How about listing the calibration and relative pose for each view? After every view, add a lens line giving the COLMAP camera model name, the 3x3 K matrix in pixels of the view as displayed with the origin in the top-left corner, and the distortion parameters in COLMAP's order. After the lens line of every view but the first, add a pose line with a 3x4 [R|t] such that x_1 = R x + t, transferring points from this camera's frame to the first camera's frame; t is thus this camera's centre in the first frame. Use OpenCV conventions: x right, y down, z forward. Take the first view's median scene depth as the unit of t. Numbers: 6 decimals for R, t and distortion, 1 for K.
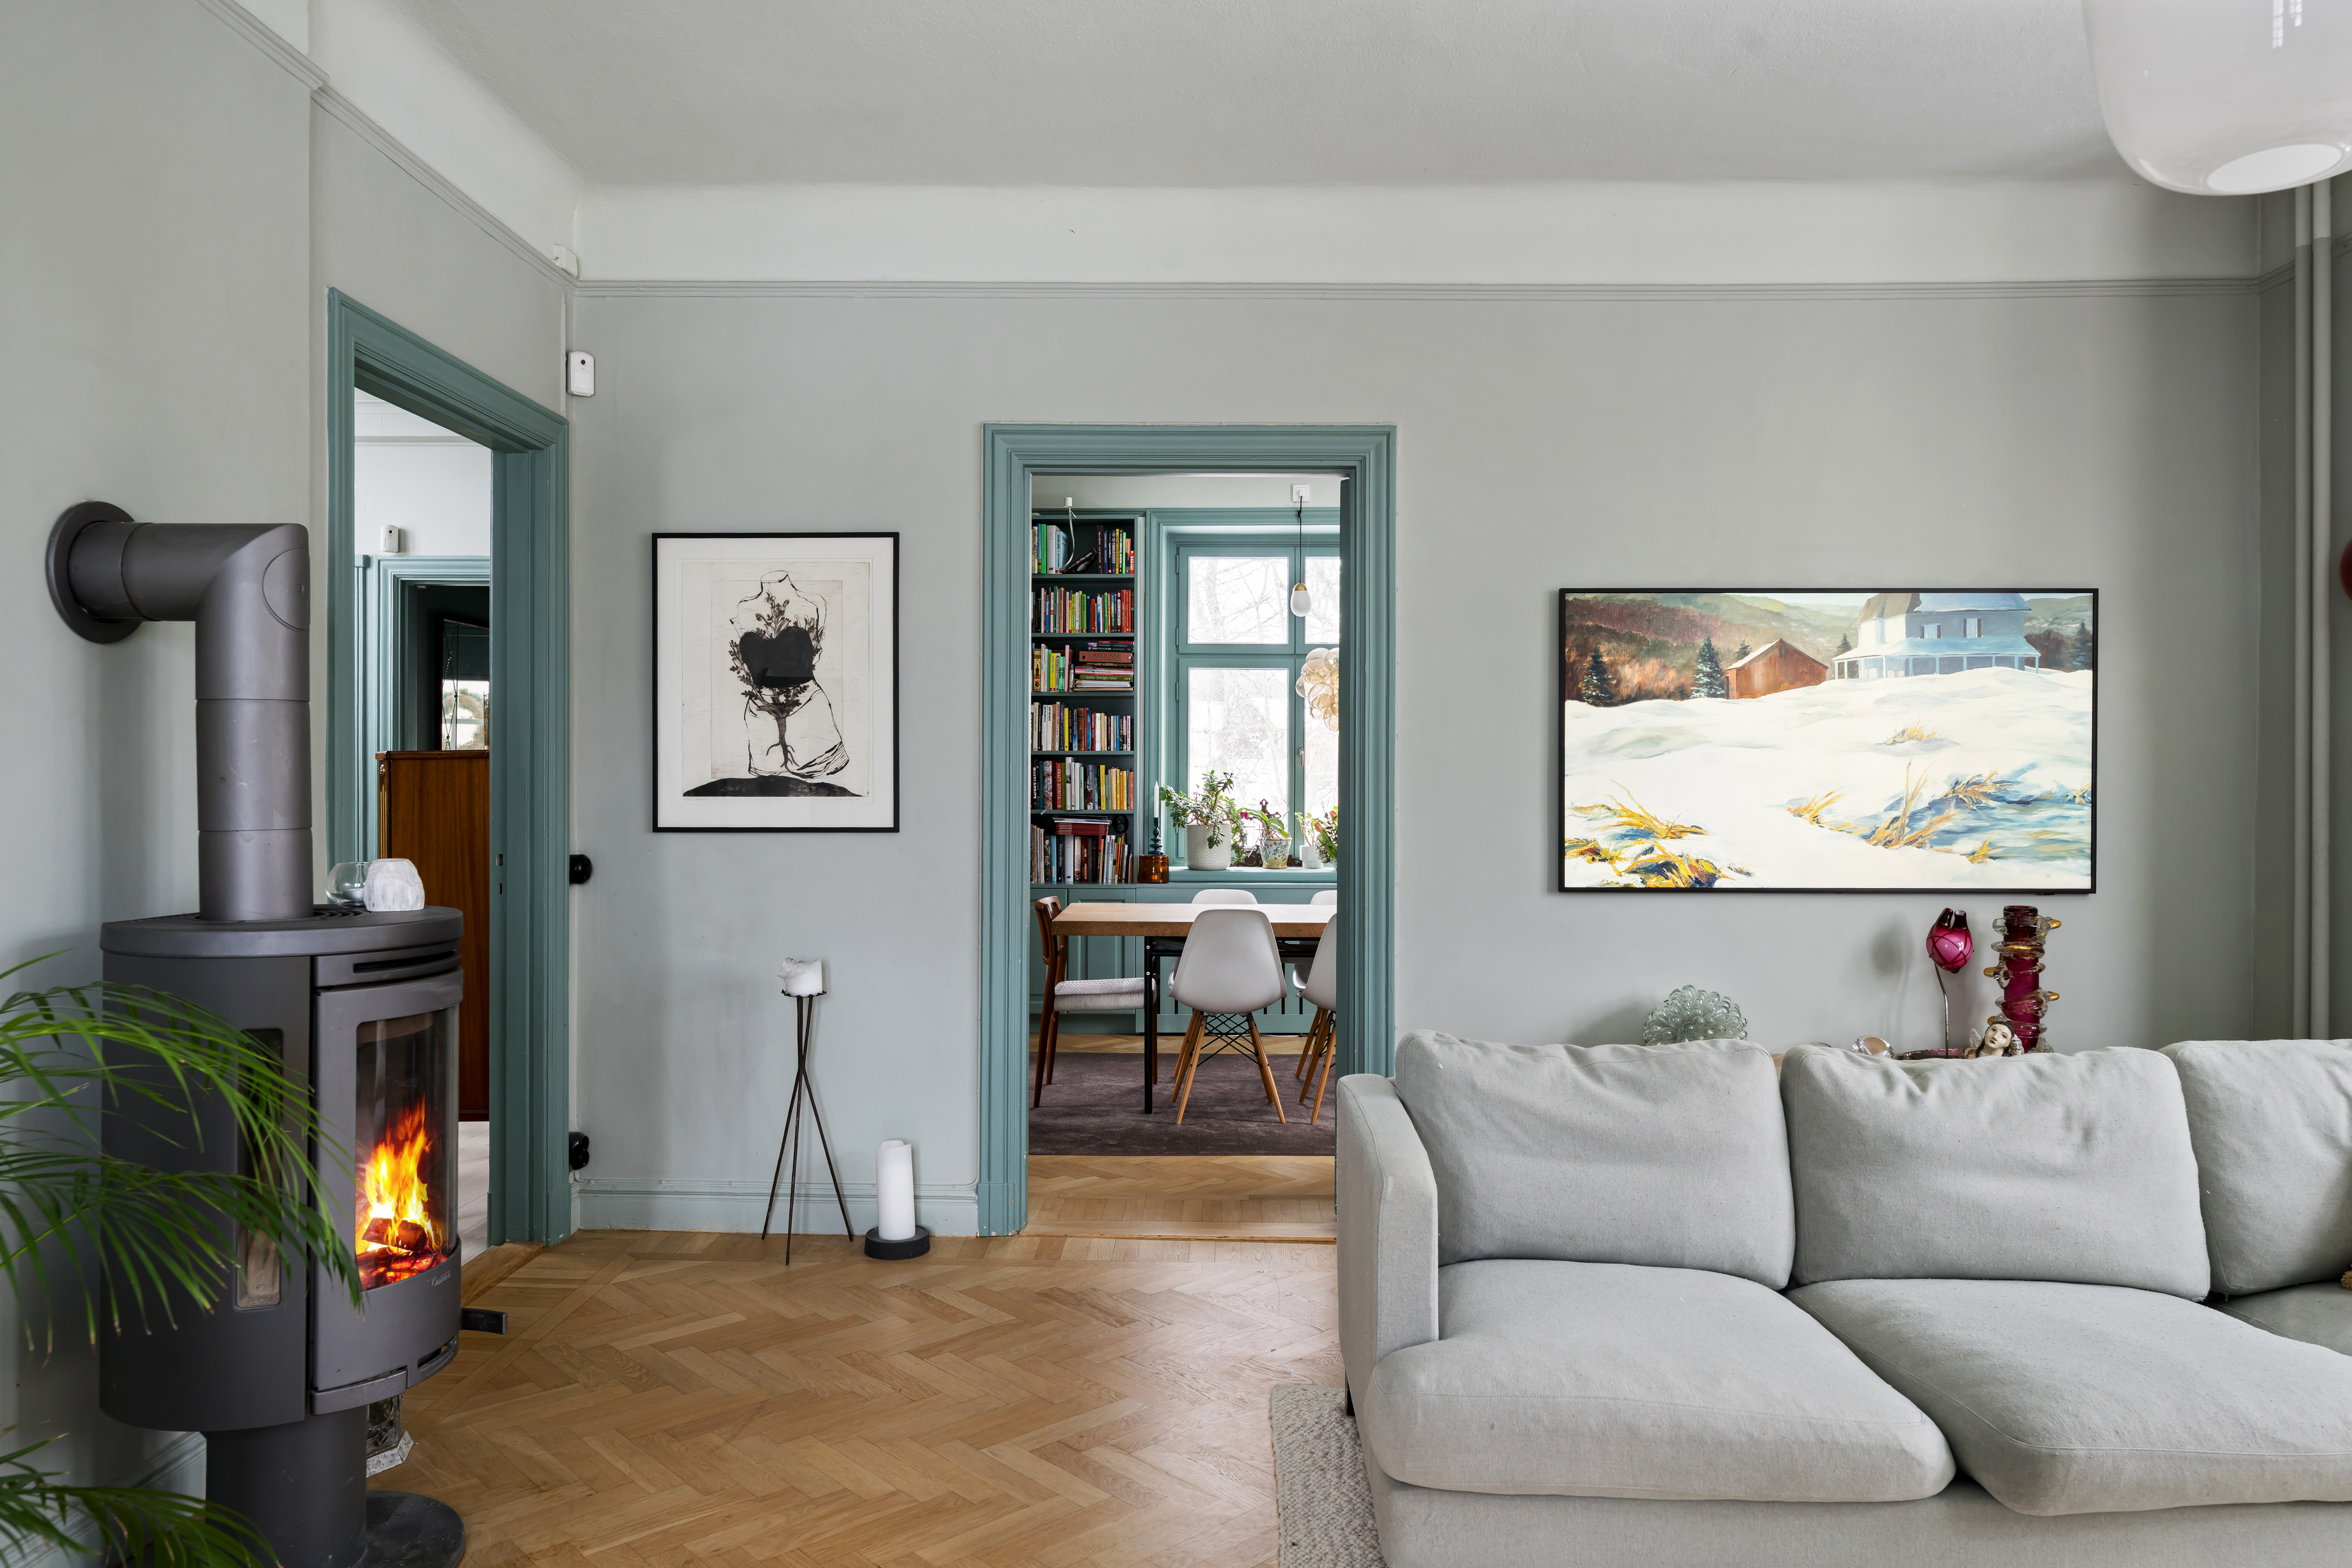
lens RADIAL K [[1547.6, 0, 1176.0], [0, 1547.6, 784.0], [0, 0, 1]] dist [0.000155, 0.000038]
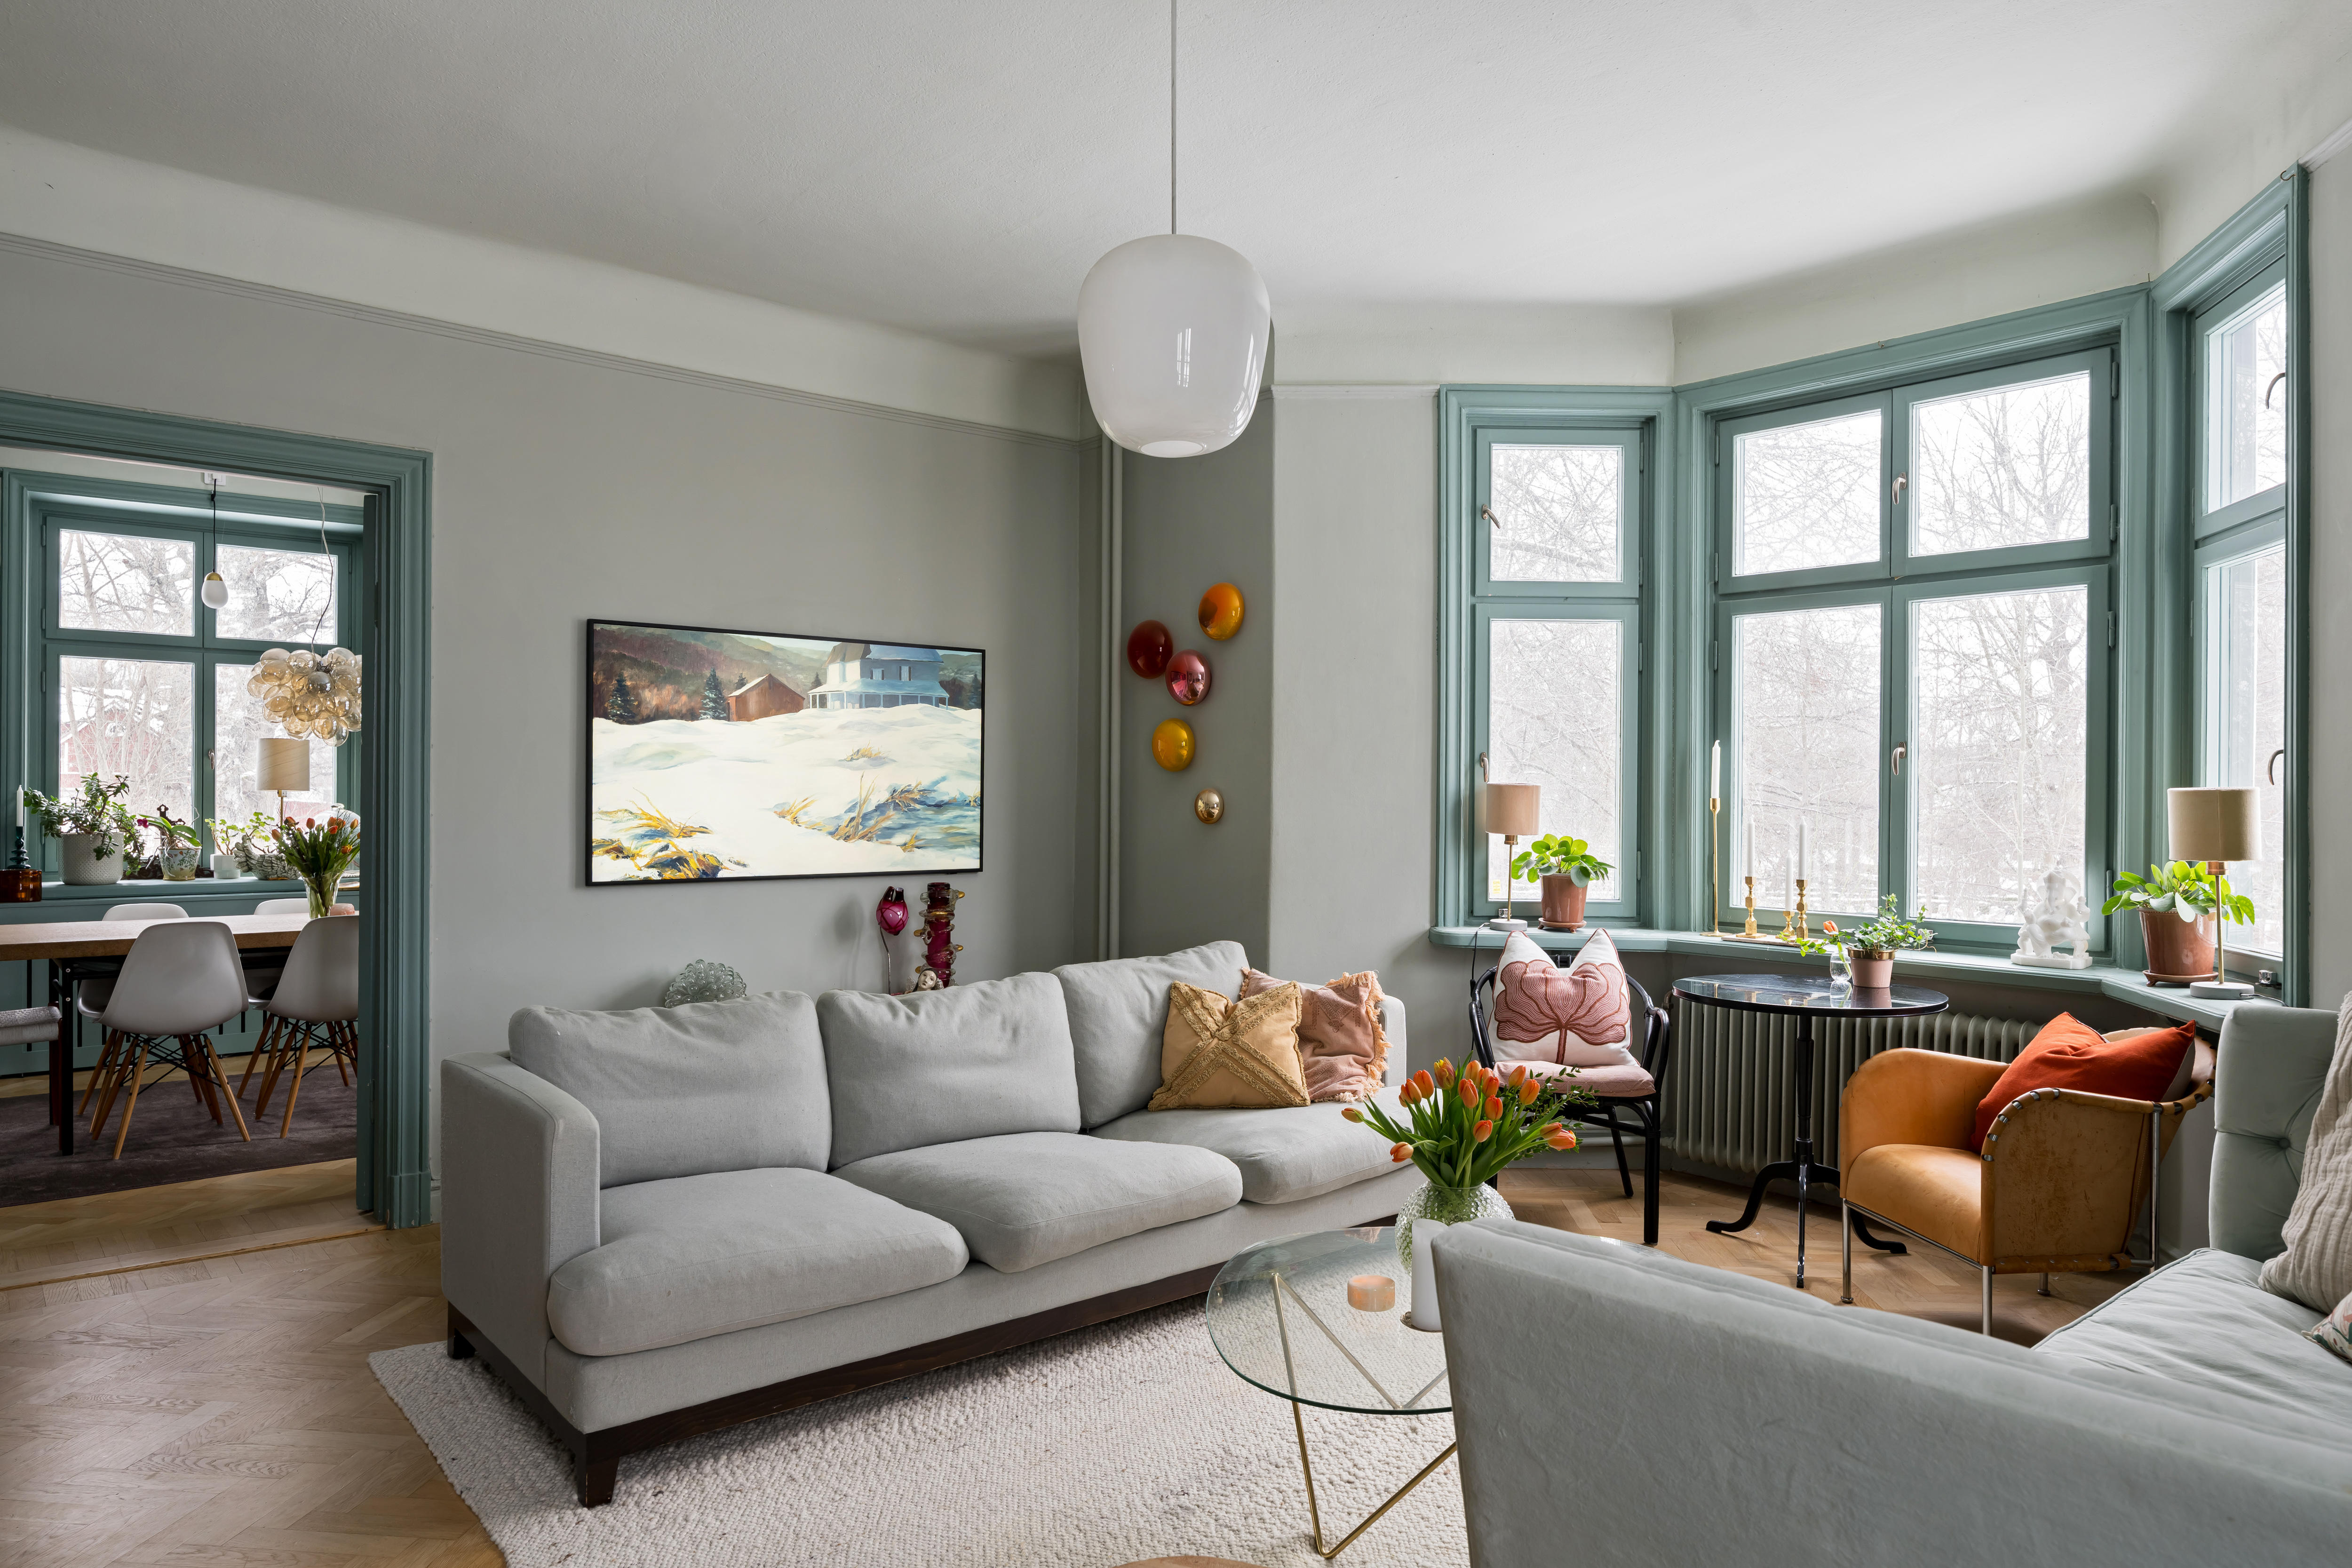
lens RADIAL K [[1467.1, 0, 1177.2], [0, 1467.1, 792.8], [0, 0, 1]] dist [-0.000659, 0.000015]
pose [[0.752136, 0.001262, 0.659006, -0.135529], [-0.003558, 0.999991, 0.002147, -0.002617], [-0.658998, -0.003959, 0.752134, -0.093708]]
